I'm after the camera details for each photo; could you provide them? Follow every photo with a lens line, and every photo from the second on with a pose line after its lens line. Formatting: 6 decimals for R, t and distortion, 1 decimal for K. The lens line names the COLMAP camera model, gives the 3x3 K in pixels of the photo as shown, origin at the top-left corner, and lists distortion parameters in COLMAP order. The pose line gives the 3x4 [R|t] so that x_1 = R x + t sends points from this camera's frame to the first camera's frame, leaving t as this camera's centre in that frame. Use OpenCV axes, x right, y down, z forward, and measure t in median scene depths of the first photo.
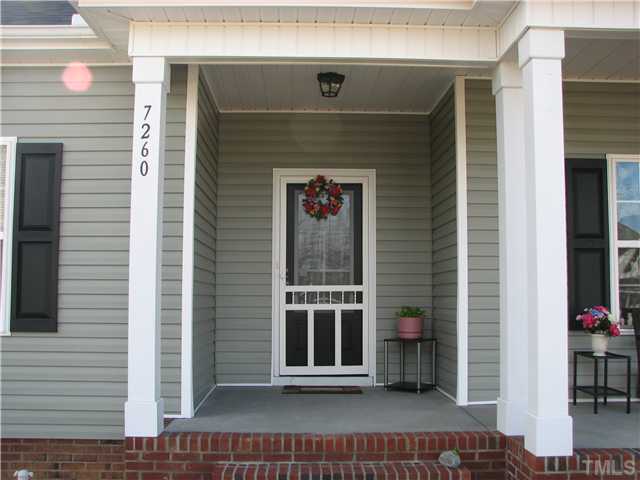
lens RADIAL K [[675.0, 0, 320.0], [0, 675.0, 240.0], [0, 0, 1]] dist [-0.245398, 0.032241]
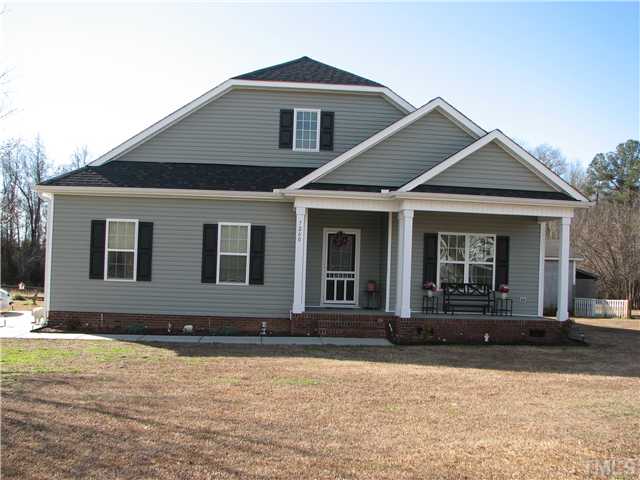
lens RADIAL K [[675.0, 0, 320.0], [0, 675.0, 240.0], [0, 0, 1]] dist [-0.245398, 0.032241]
pose [[0.998241, 0.033246, 0.049092, -0.221670], [-0.035031, 0.998739, 0.035966, -0.159325], [-0.047834, -0.037622, 0.998146, -1.777687]]
